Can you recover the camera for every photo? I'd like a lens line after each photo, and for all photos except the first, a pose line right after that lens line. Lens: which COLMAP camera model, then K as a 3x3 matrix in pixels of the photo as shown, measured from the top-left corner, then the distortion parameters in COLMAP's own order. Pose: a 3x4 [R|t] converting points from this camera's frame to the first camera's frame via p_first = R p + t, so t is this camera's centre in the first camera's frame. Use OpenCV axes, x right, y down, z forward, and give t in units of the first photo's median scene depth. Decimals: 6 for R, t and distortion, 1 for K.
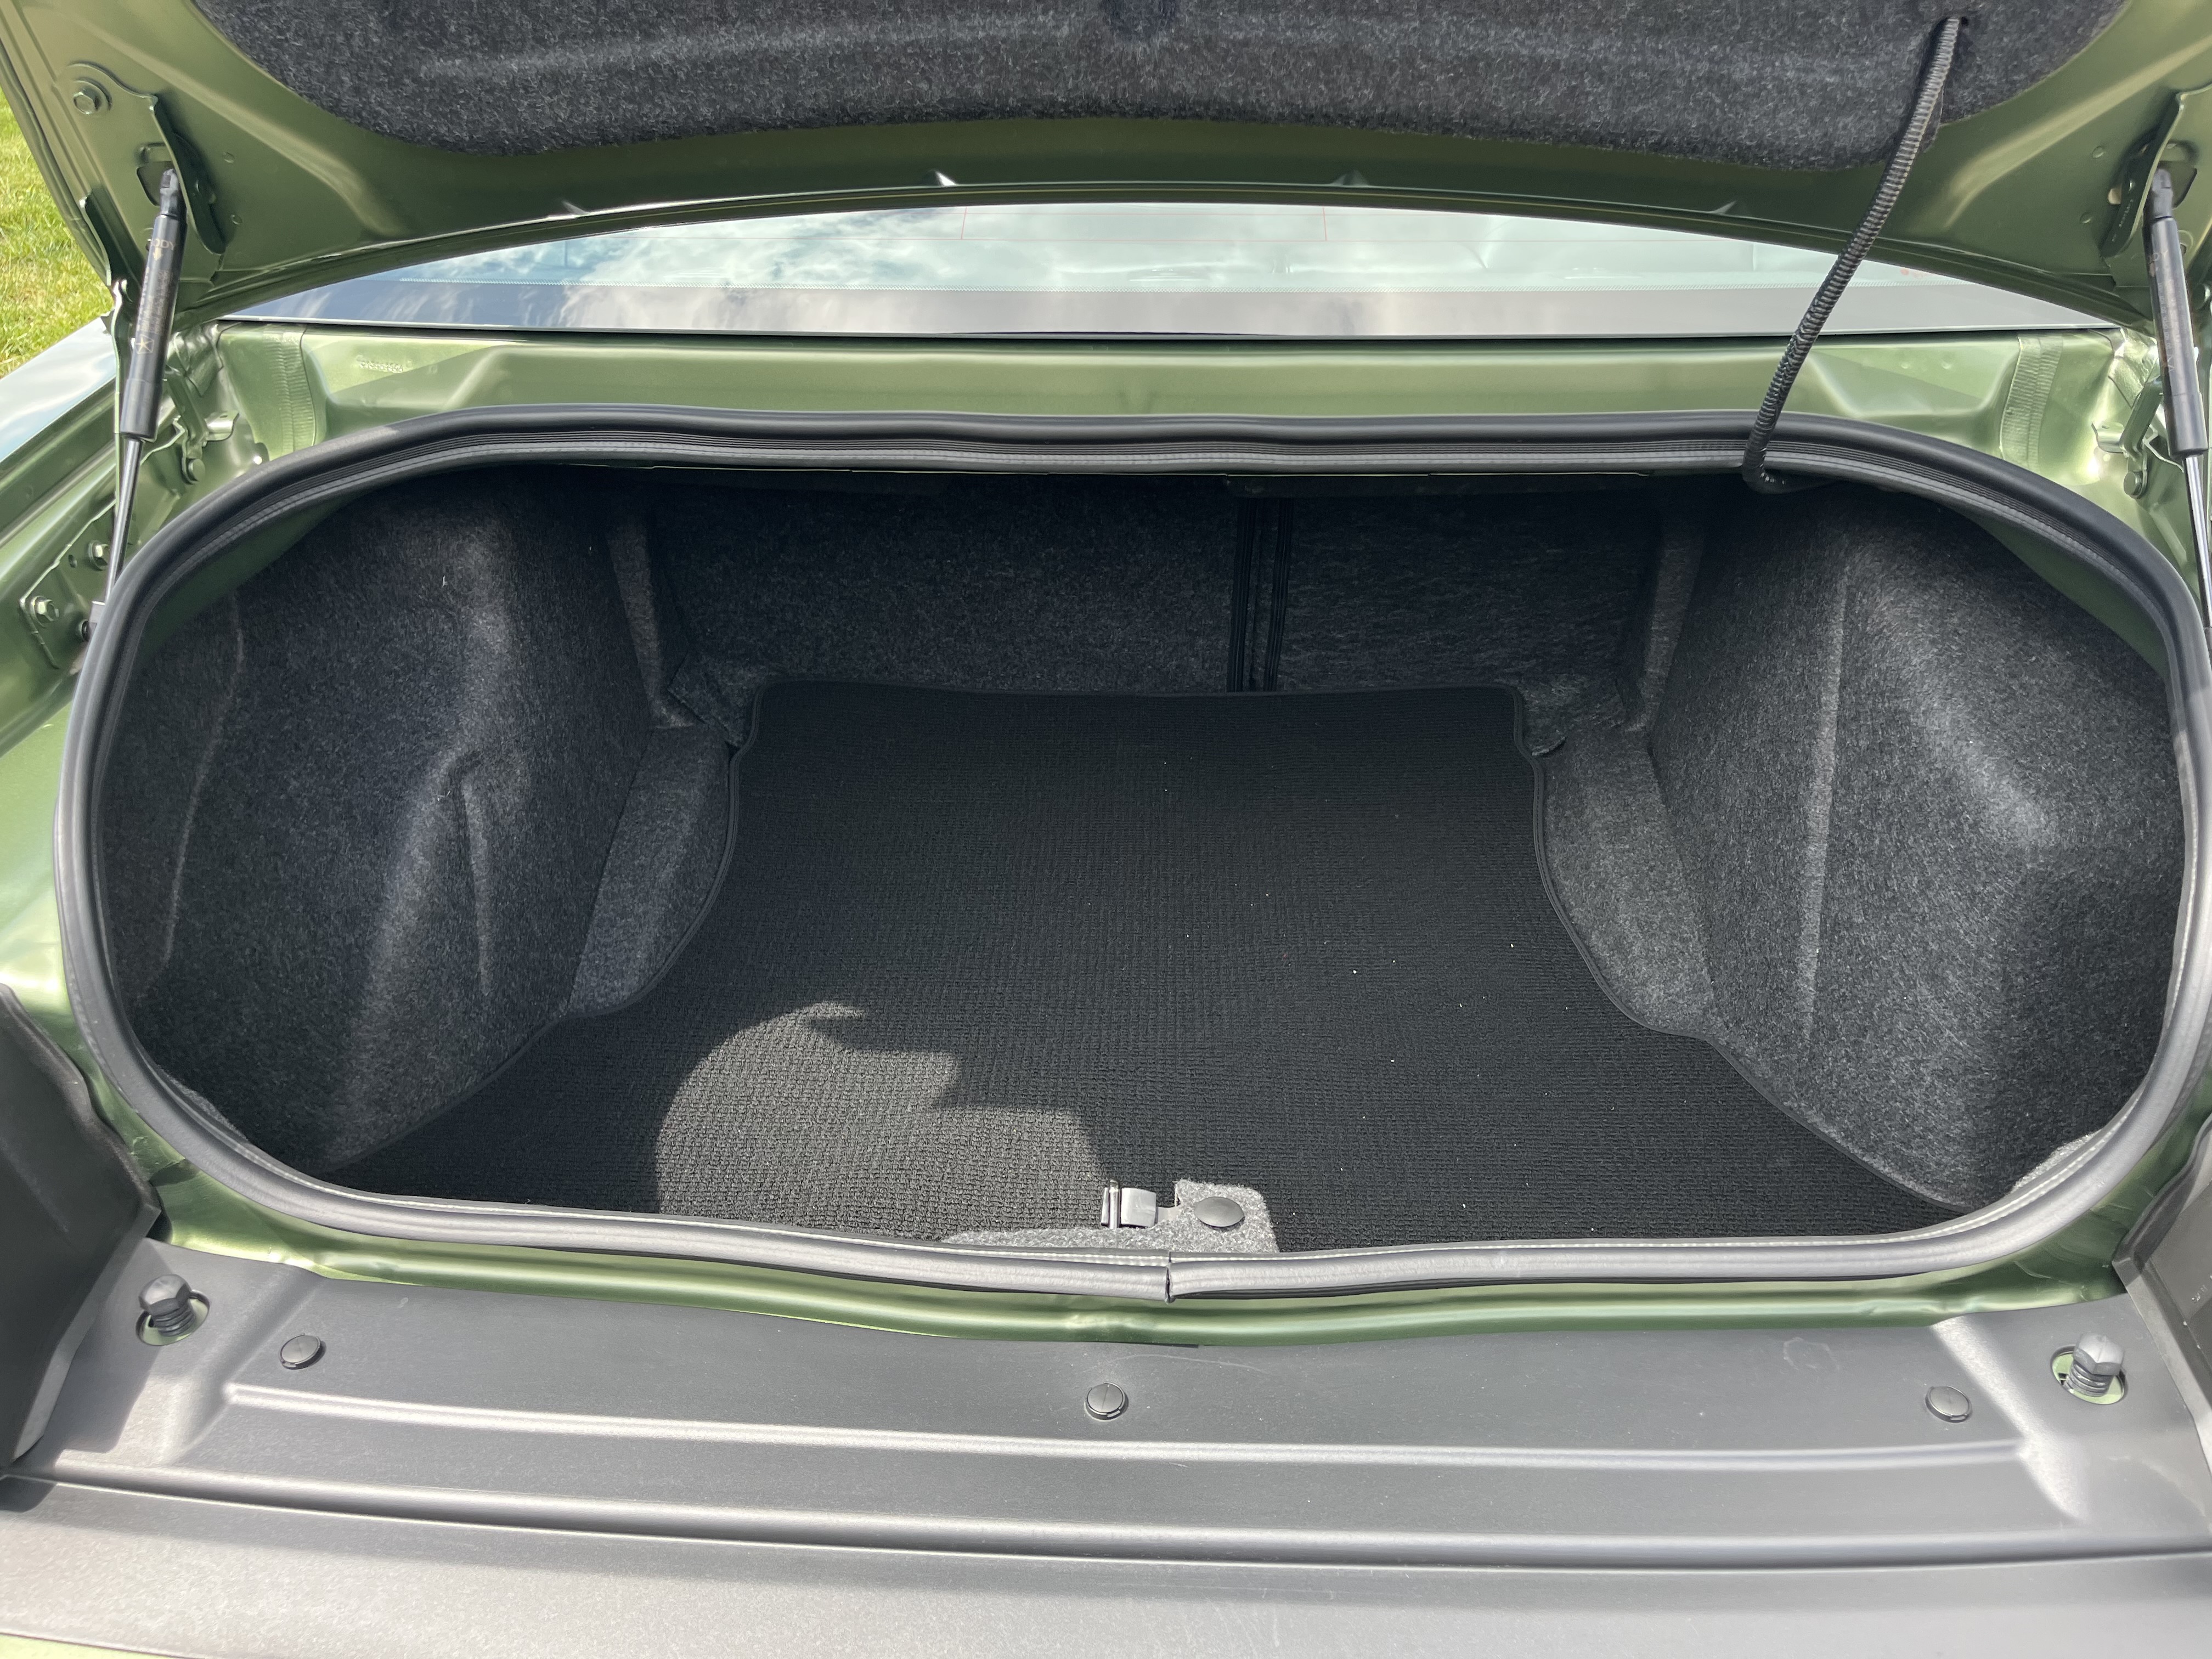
lens RADIAL K [[1669.4, 0, 1106.0], [0, 1669.4, 829.5], [0, 0, 1]] dist [0.117990, -0.150642]
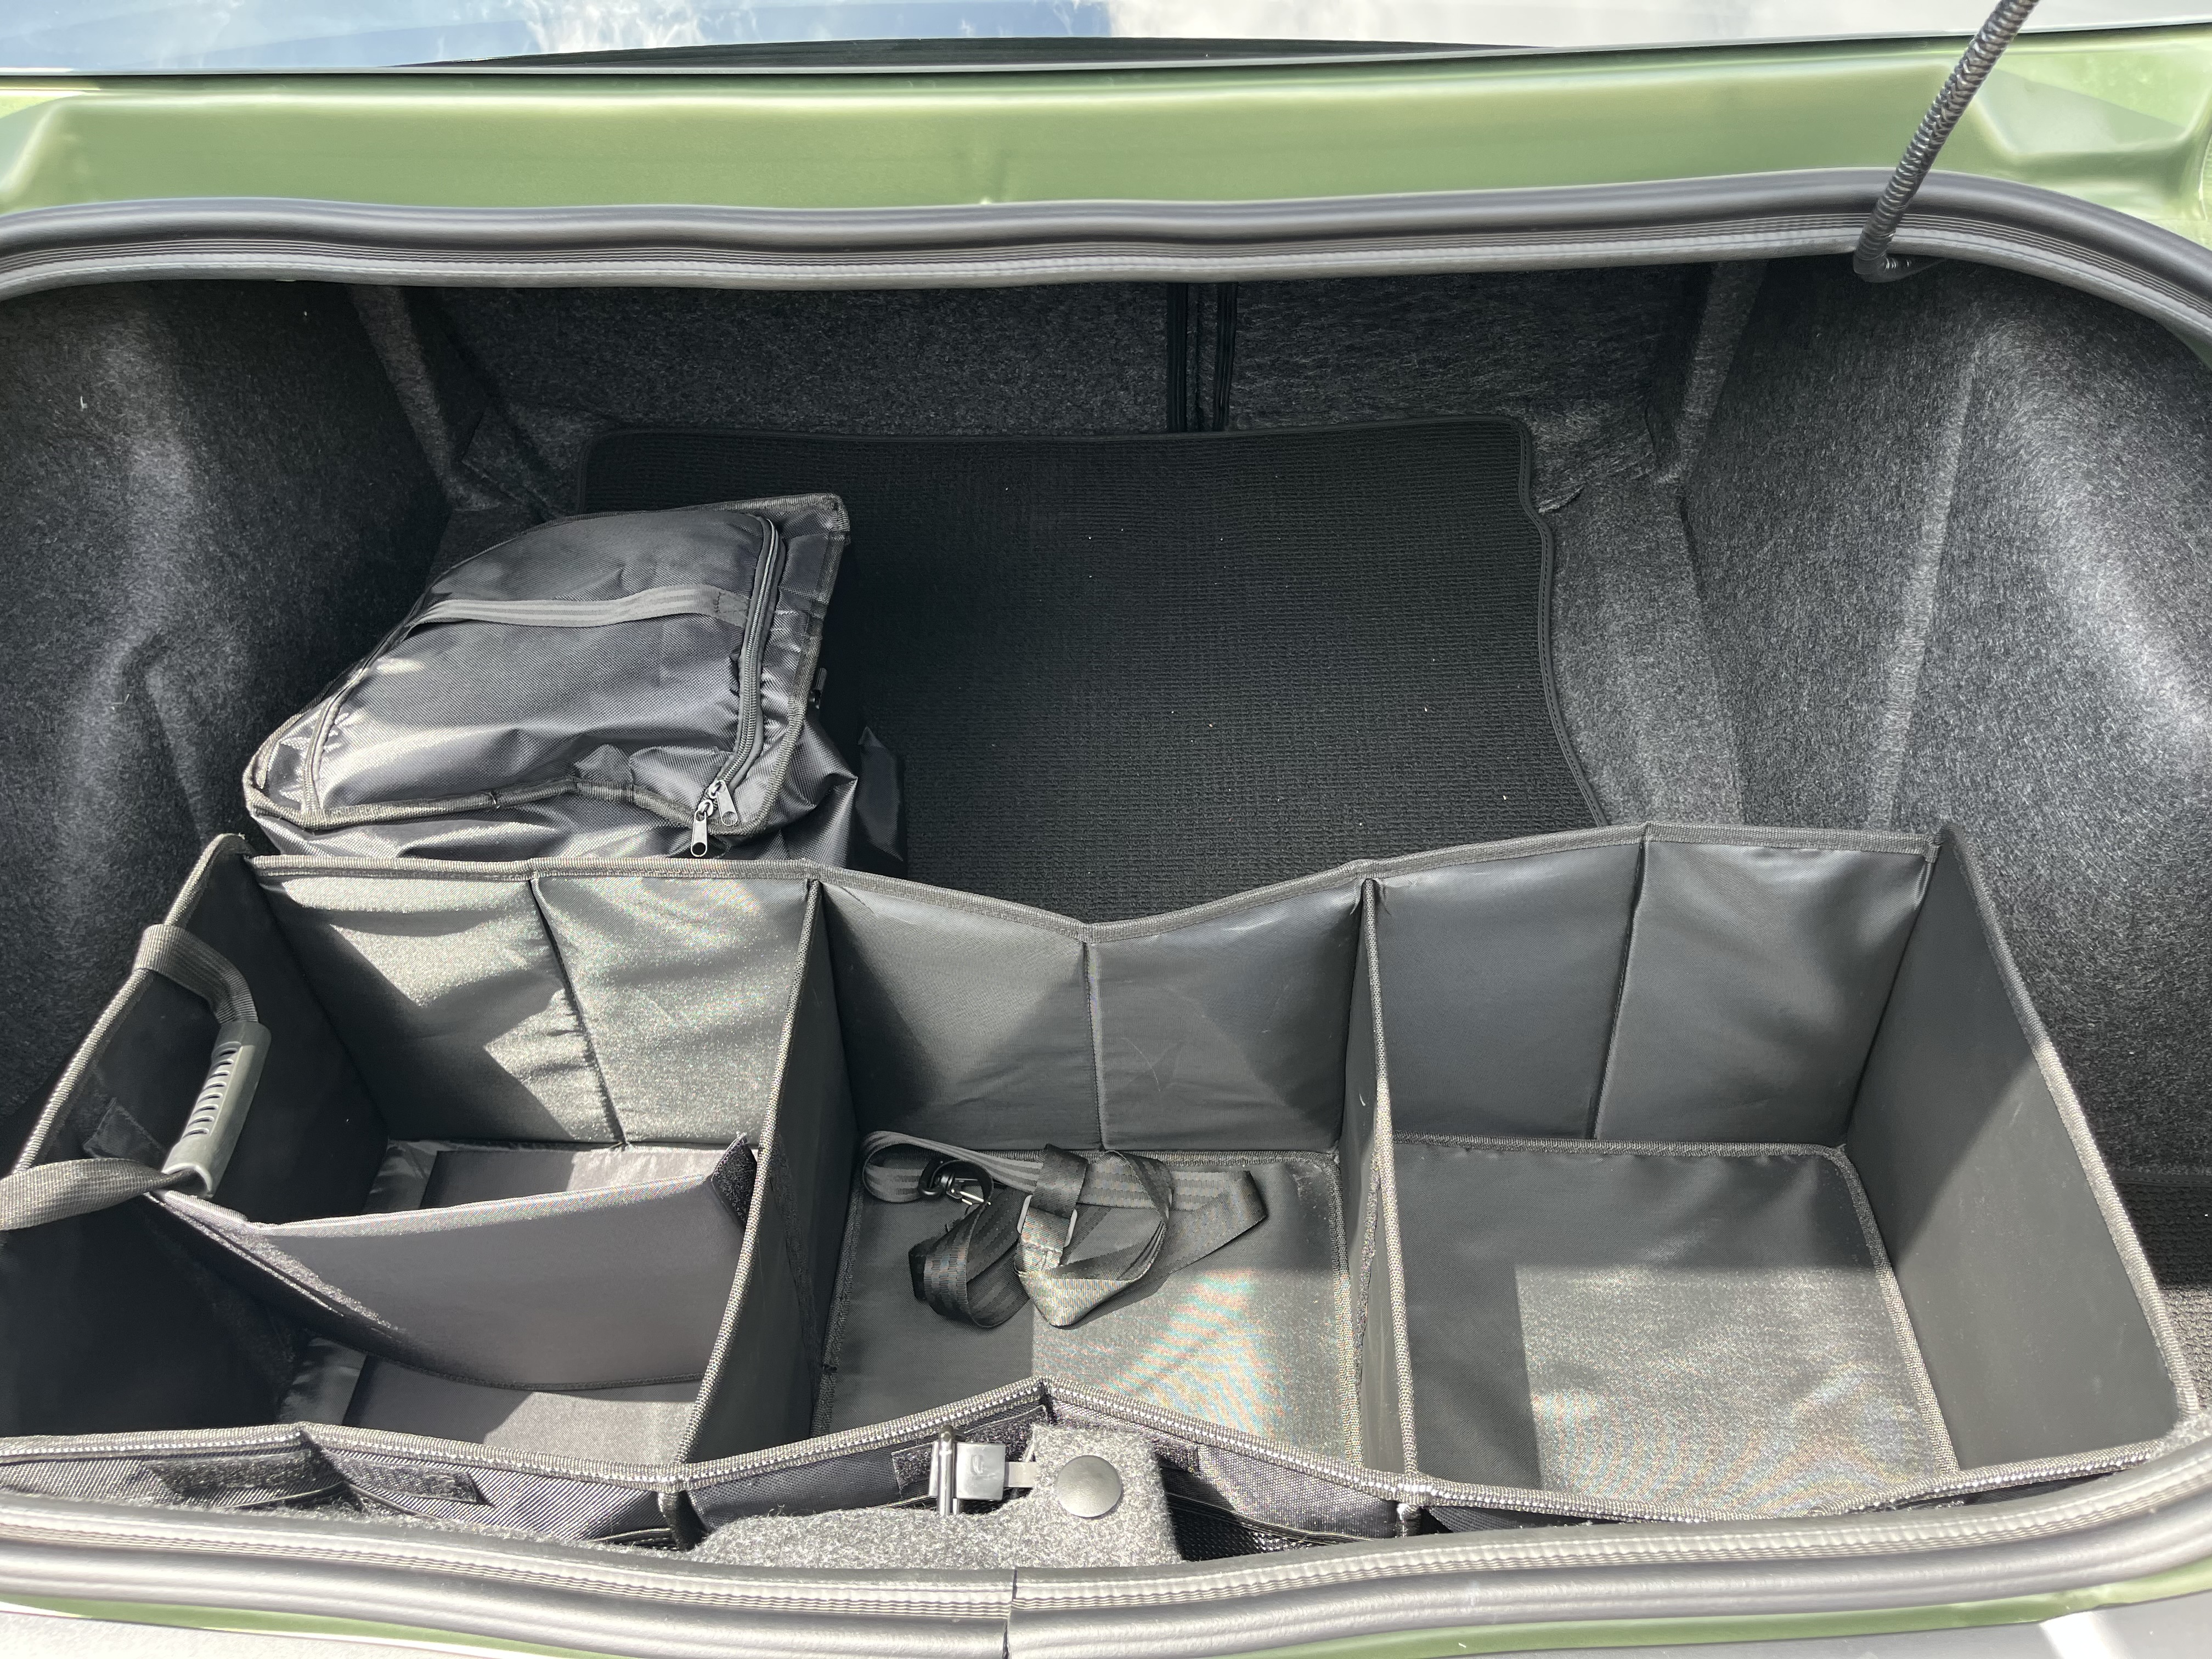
lens RADIAL K [[1689.3, 0, 1110.7], [0, 1689.3, 838.9], [0, 0, 1]] dist [0.057018, -0.063248]
pose [[0.999520, -0.030580, 0.005017, 0.043779], [0.028349, 0.967698, 0.250512, -0.120596], [-0.012516, -0.250250, 0.968100, 0.196323]]
